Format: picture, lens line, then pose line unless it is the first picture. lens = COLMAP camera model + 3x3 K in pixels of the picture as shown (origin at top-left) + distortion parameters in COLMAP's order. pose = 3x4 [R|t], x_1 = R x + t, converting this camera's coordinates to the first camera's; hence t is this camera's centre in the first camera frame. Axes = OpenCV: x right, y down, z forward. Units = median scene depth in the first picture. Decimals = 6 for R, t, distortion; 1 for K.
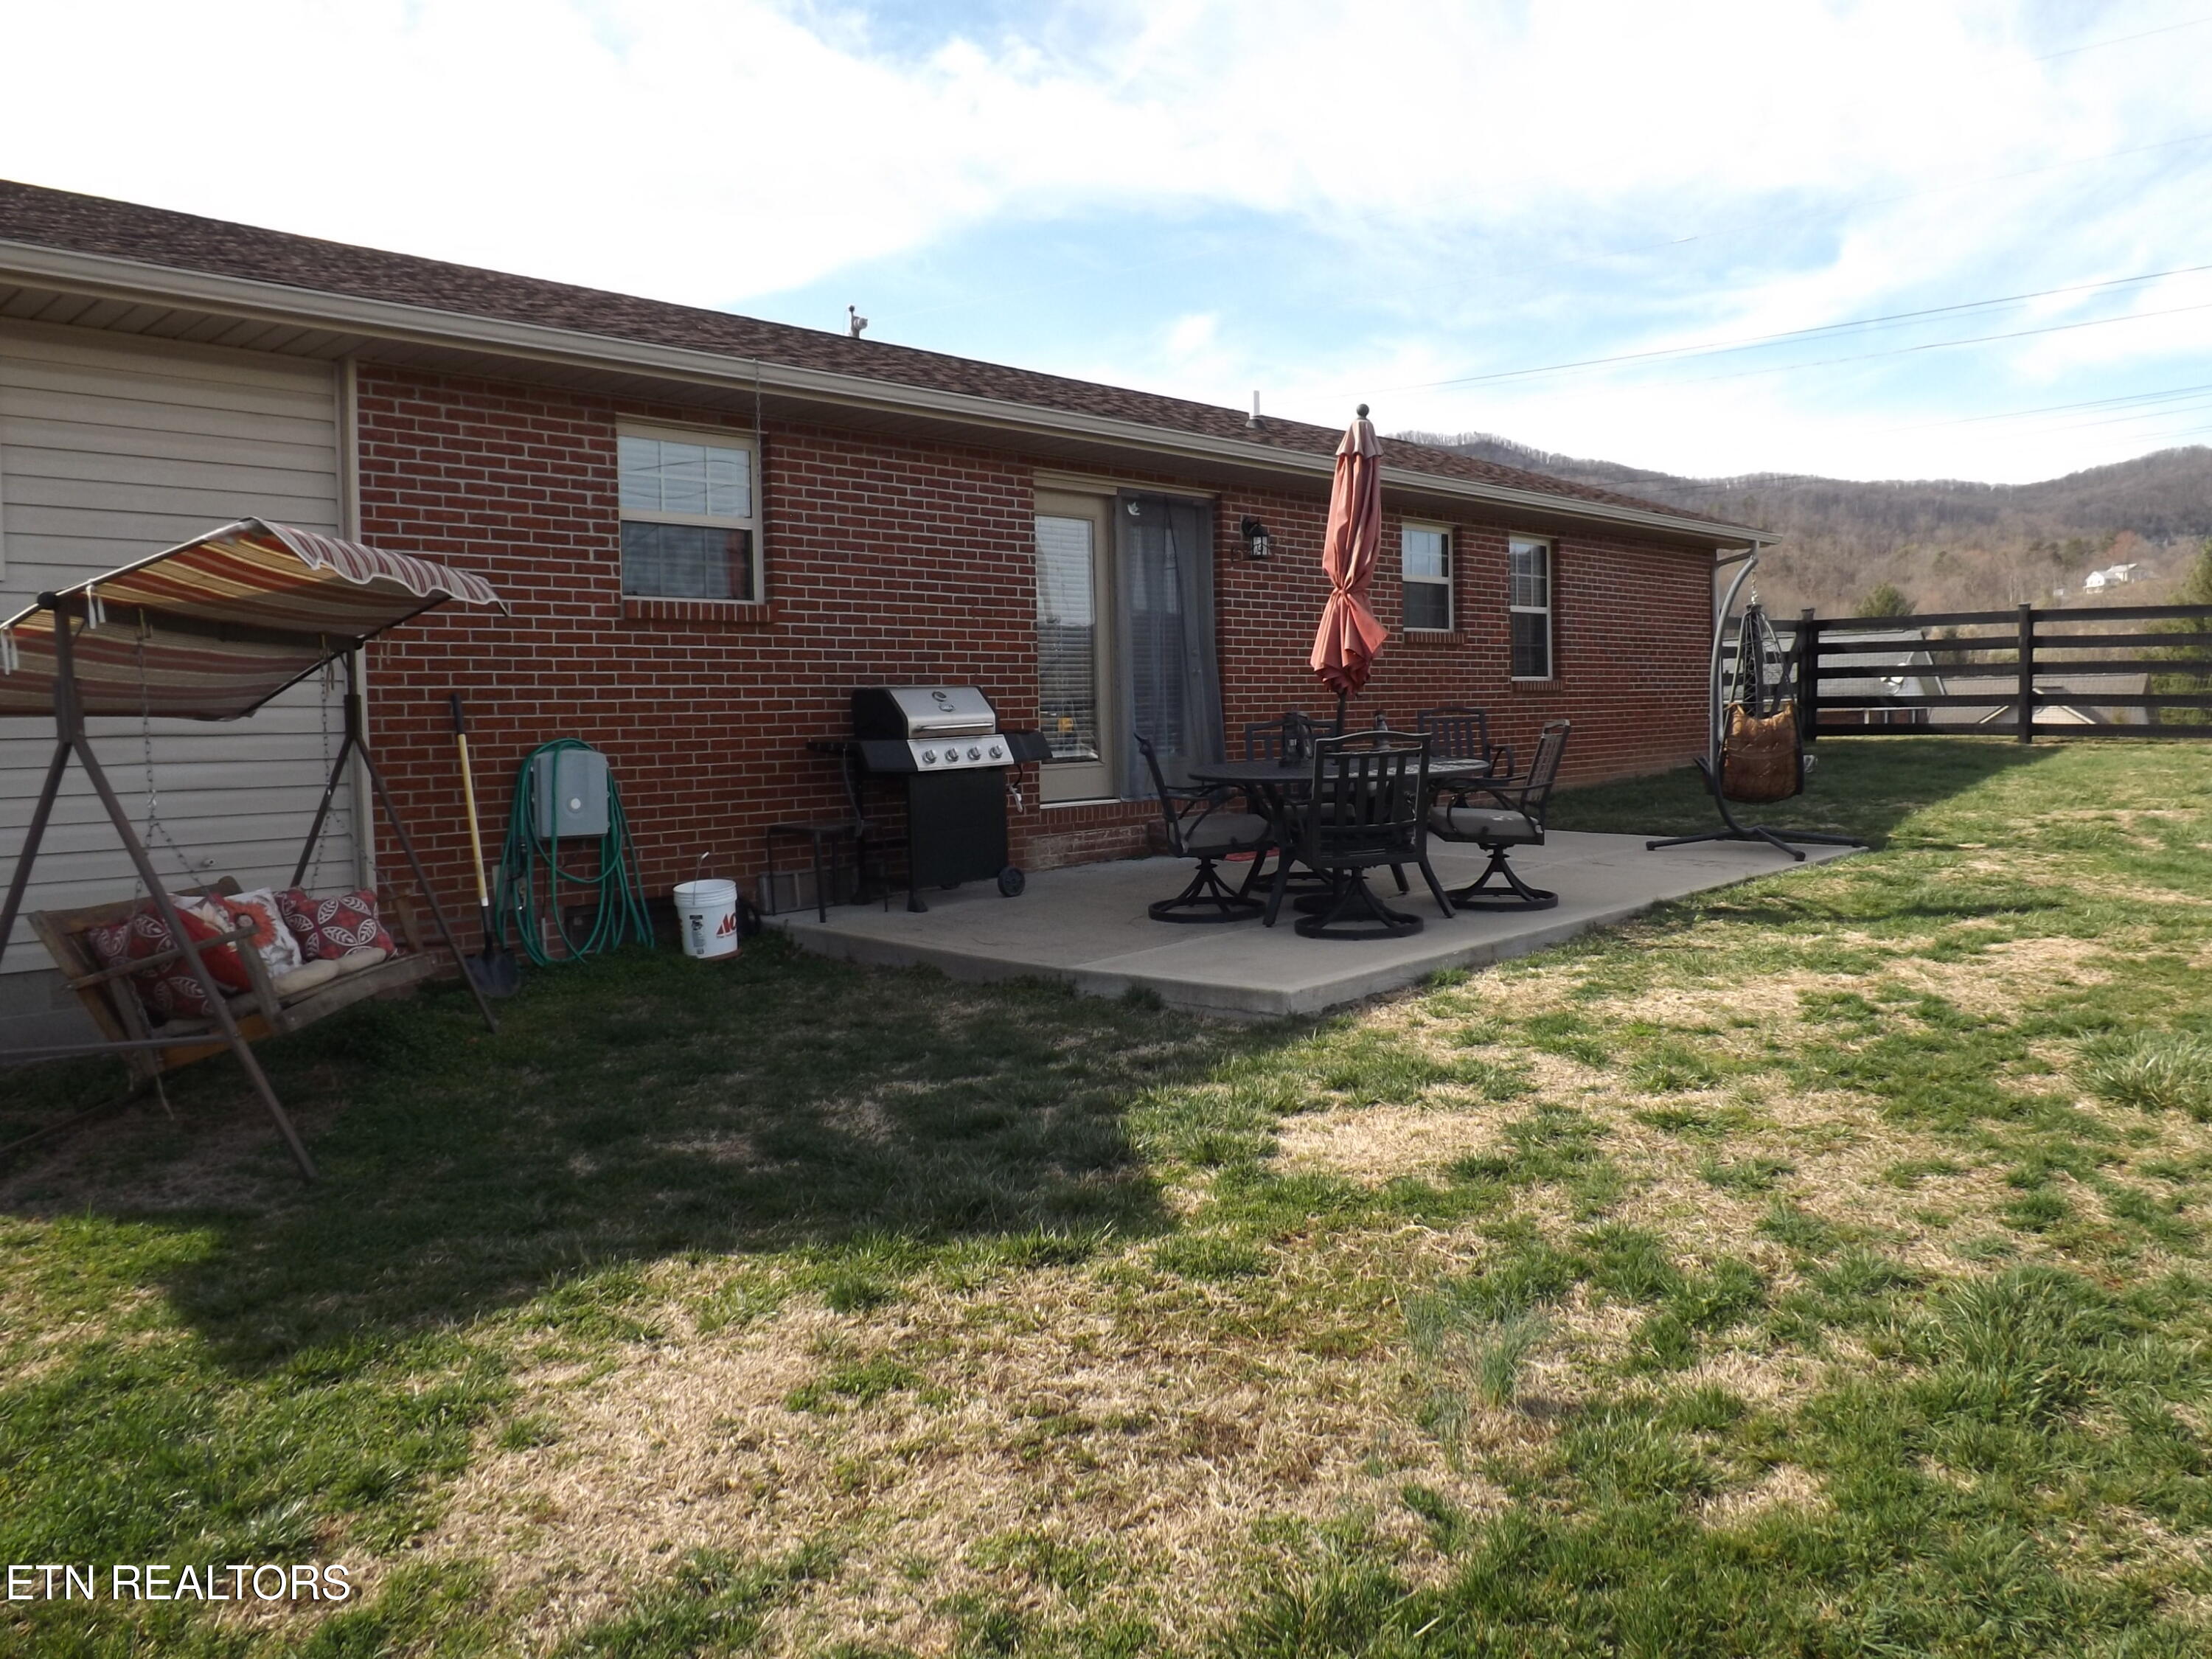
lens RADIAL K [[1578.6, 0, 1143.7], [0, 1578.6, 819.3], [0, 0, 1]] dist [-0.071796, 0.016297]
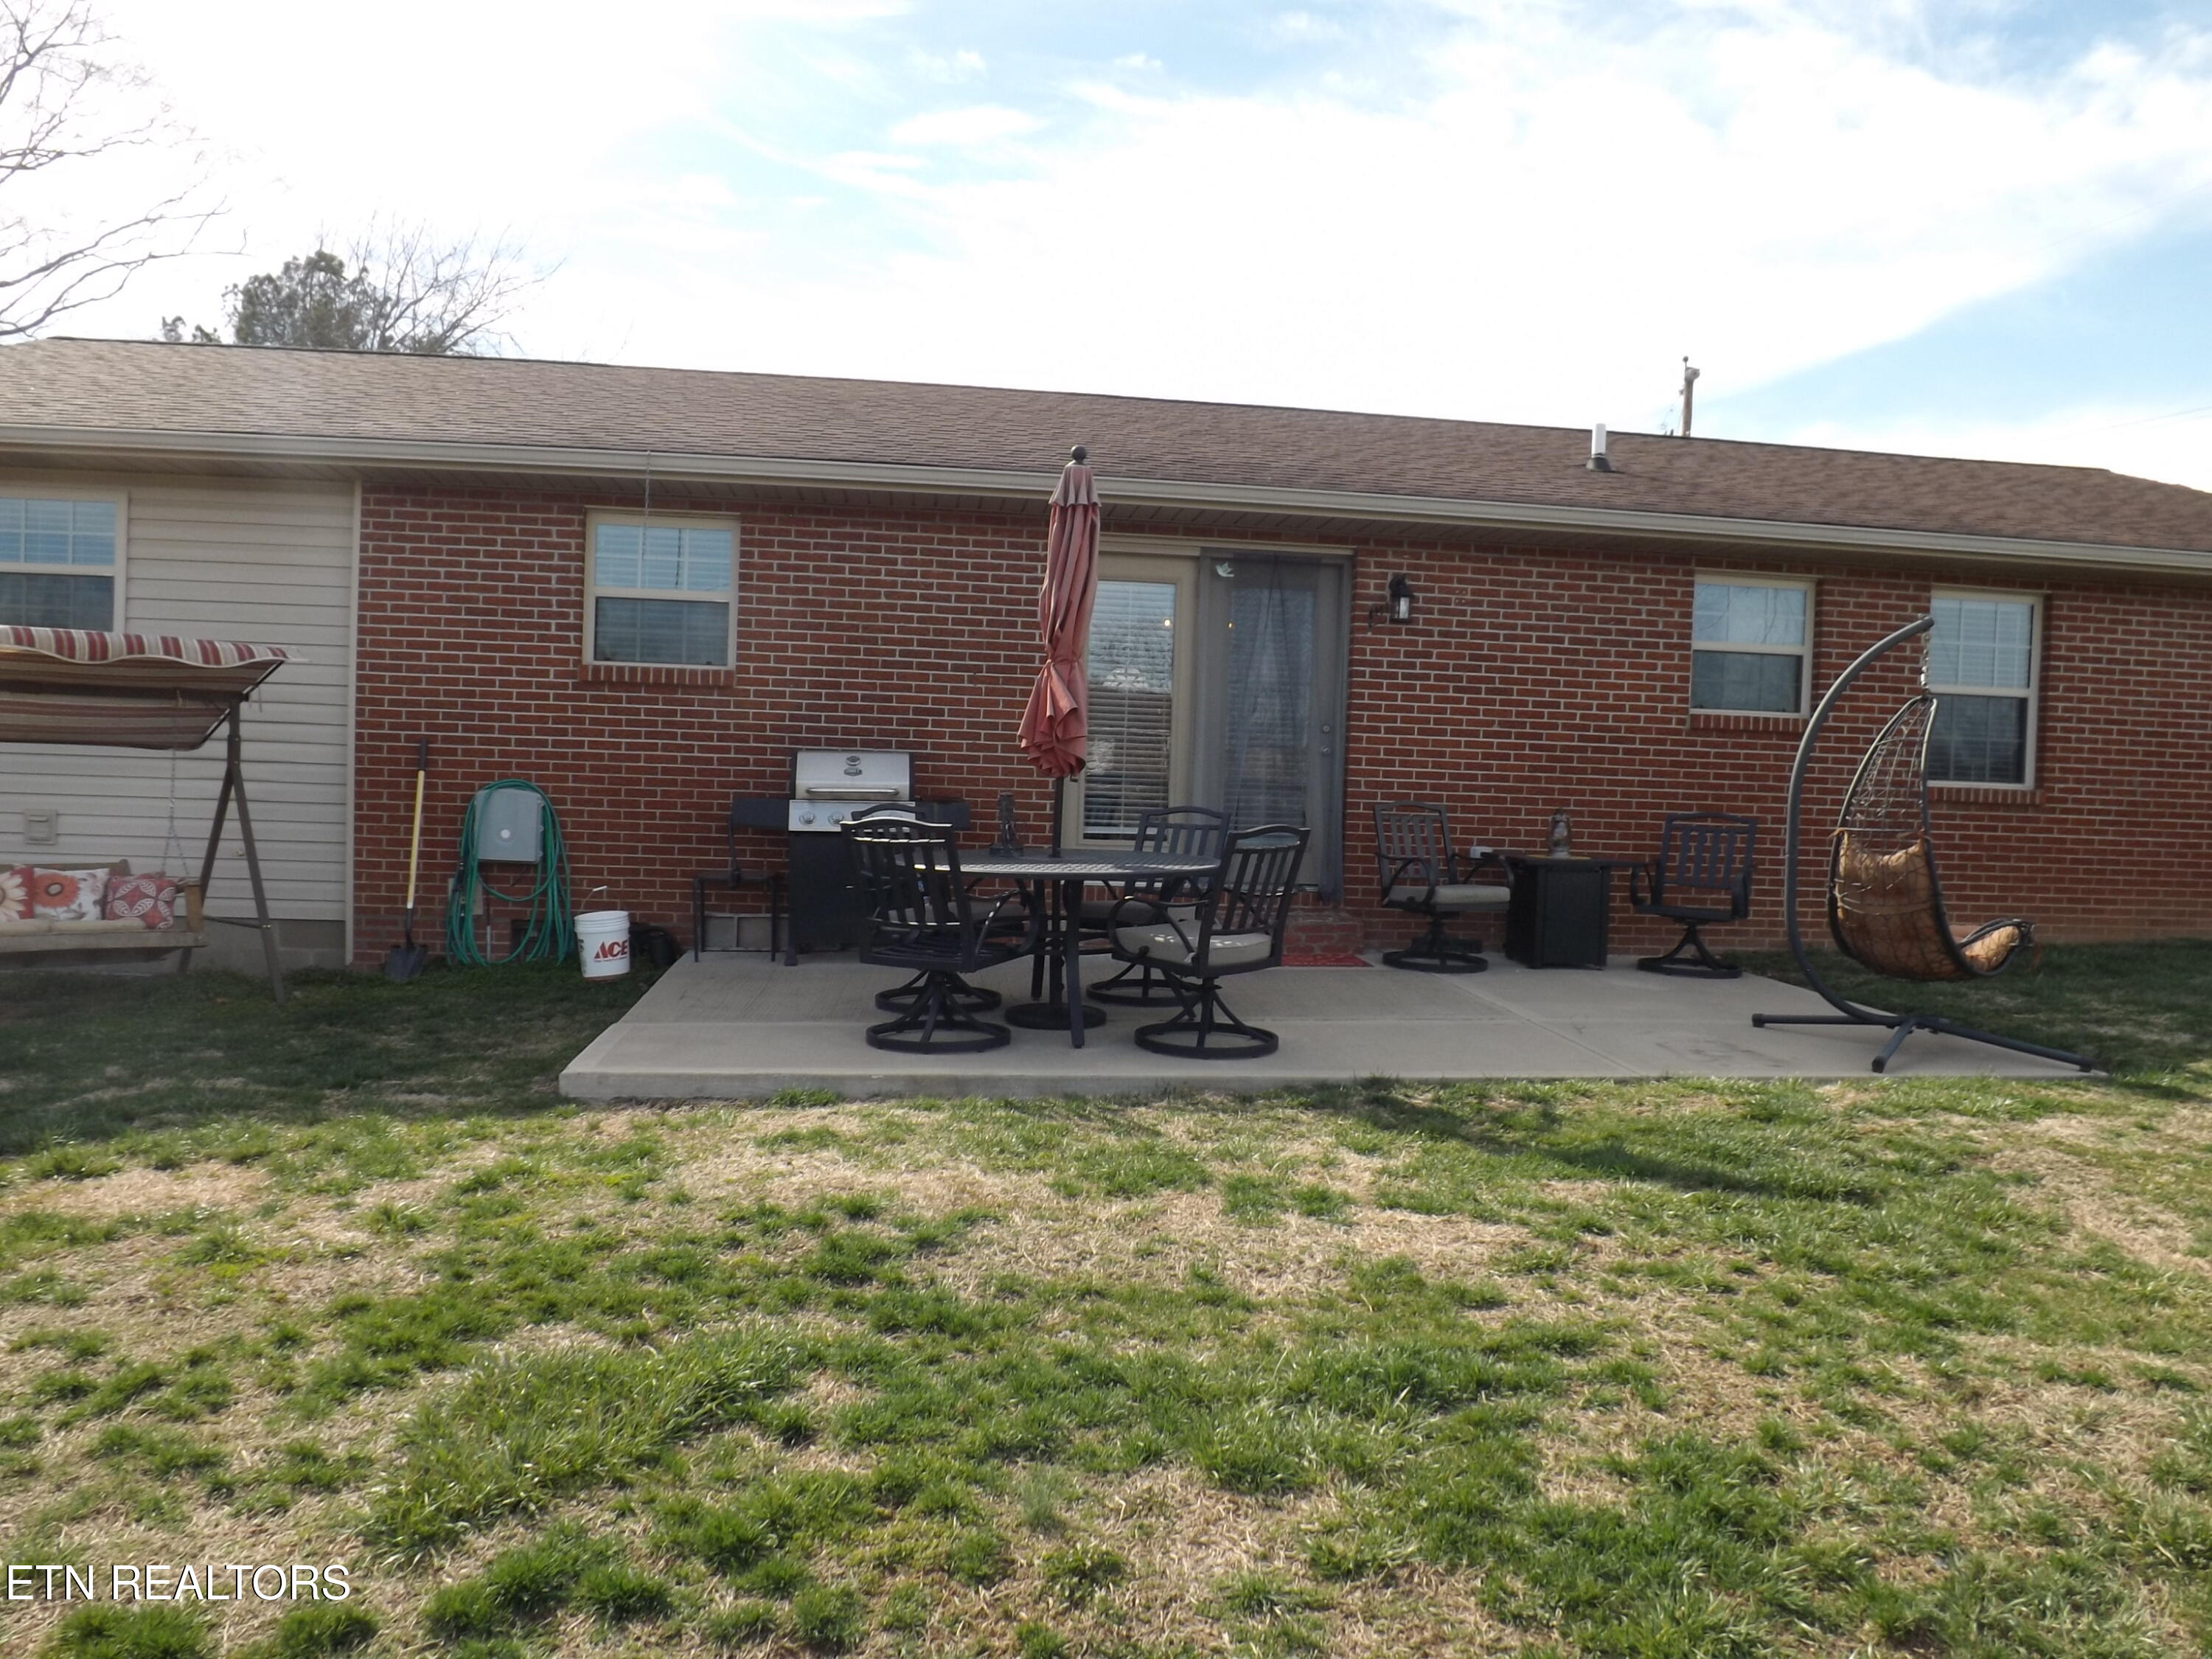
lens RADIAL K [[1578.6, 0, 1116.0], [0, 1578.6, 843.5], [0, 0, 1]] dist [-0.071796, 0.016297]
pose [[0.763868, 0.074434, -0.641066, 0.759919], [-0.095434, 0.995434, 0.001864, -0.049394], [0.638278, 0.059756, 0.767483, 0.378610]]
